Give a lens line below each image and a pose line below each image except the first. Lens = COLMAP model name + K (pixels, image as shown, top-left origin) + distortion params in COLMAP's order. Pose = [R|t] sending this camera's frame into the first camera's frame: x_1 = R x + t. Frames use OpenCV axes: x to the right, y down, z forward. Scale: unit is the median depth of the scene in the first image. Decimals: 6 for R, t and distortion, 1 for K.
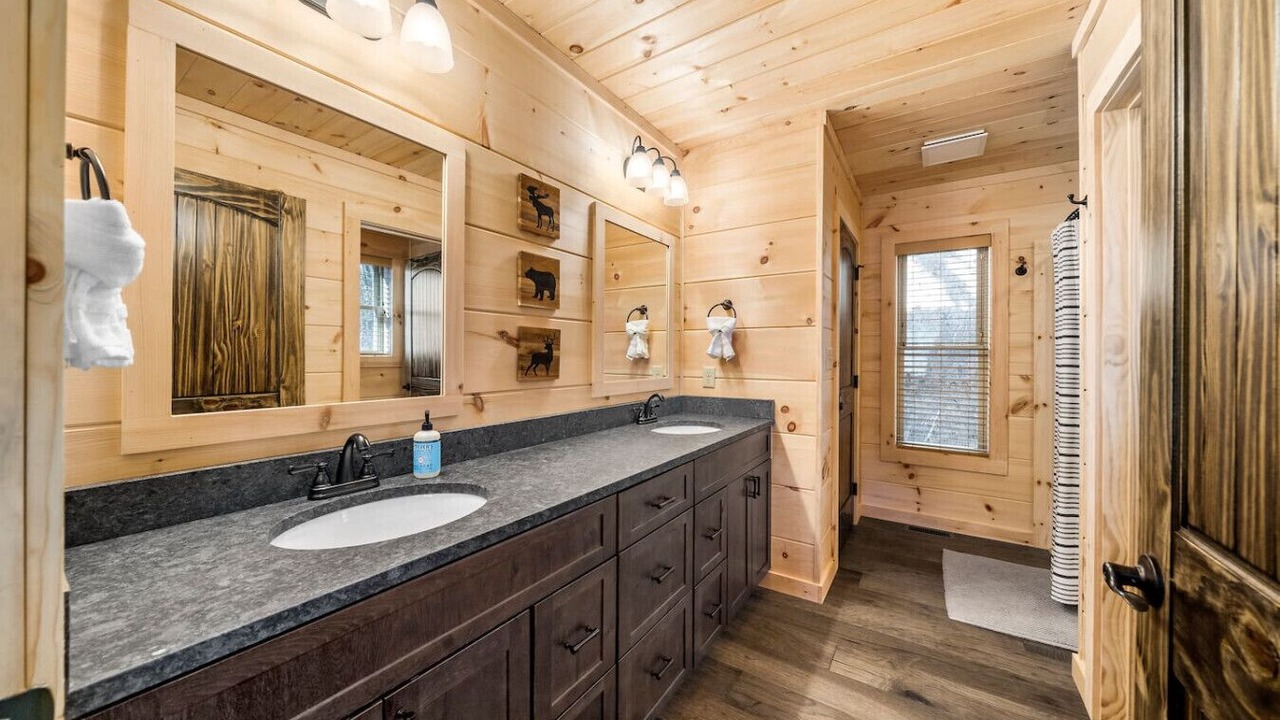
lens RADIAL K [[444.7, 0, 640.7], [0, 444.7, 362.2], [0, 0, 1]] dist [-0.006501, -0.000161]
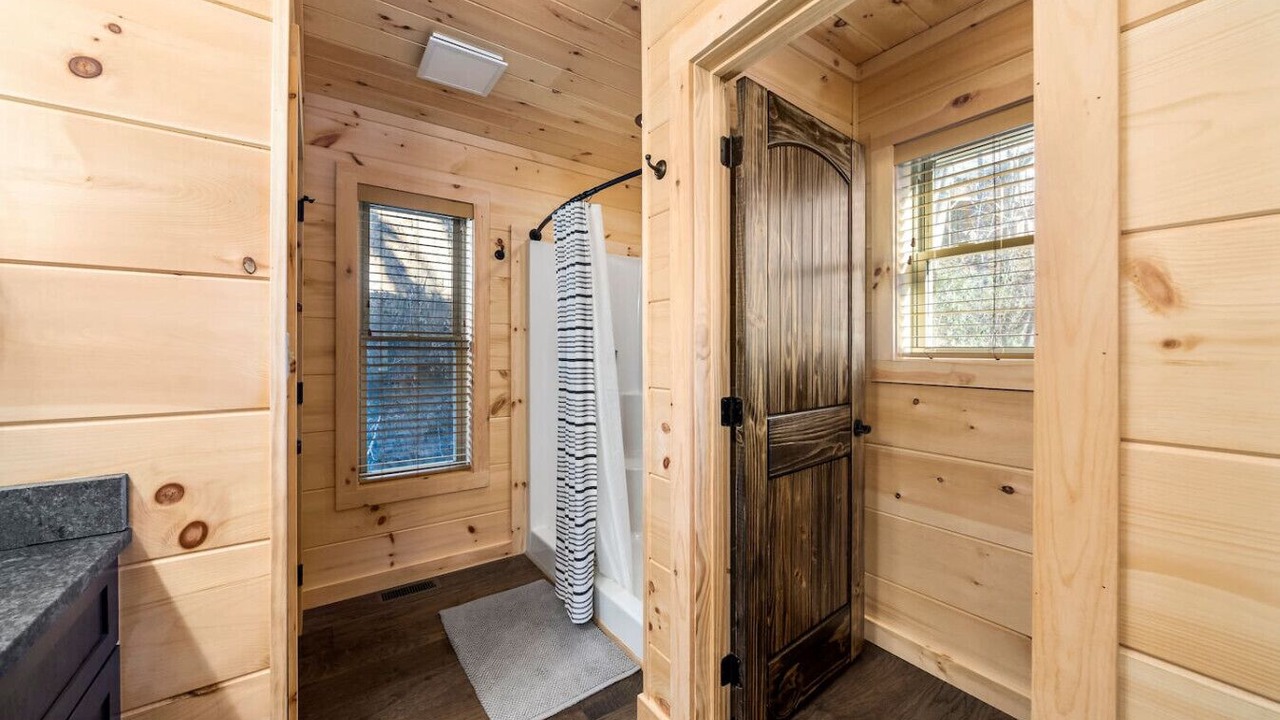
lens RADIAL K [[462.1, 0, 641.0], [0, 462.1, 348.5], [0, 0, 1]] dist [-0.007039, 0.000180]
pose [[0.359482, -0.000510, 0.933152, 0.088004], [0.016038, 0.999856, -0.005632, -0.005672], [-0.933014, 0.016991, 0.359438, 0.400041]]
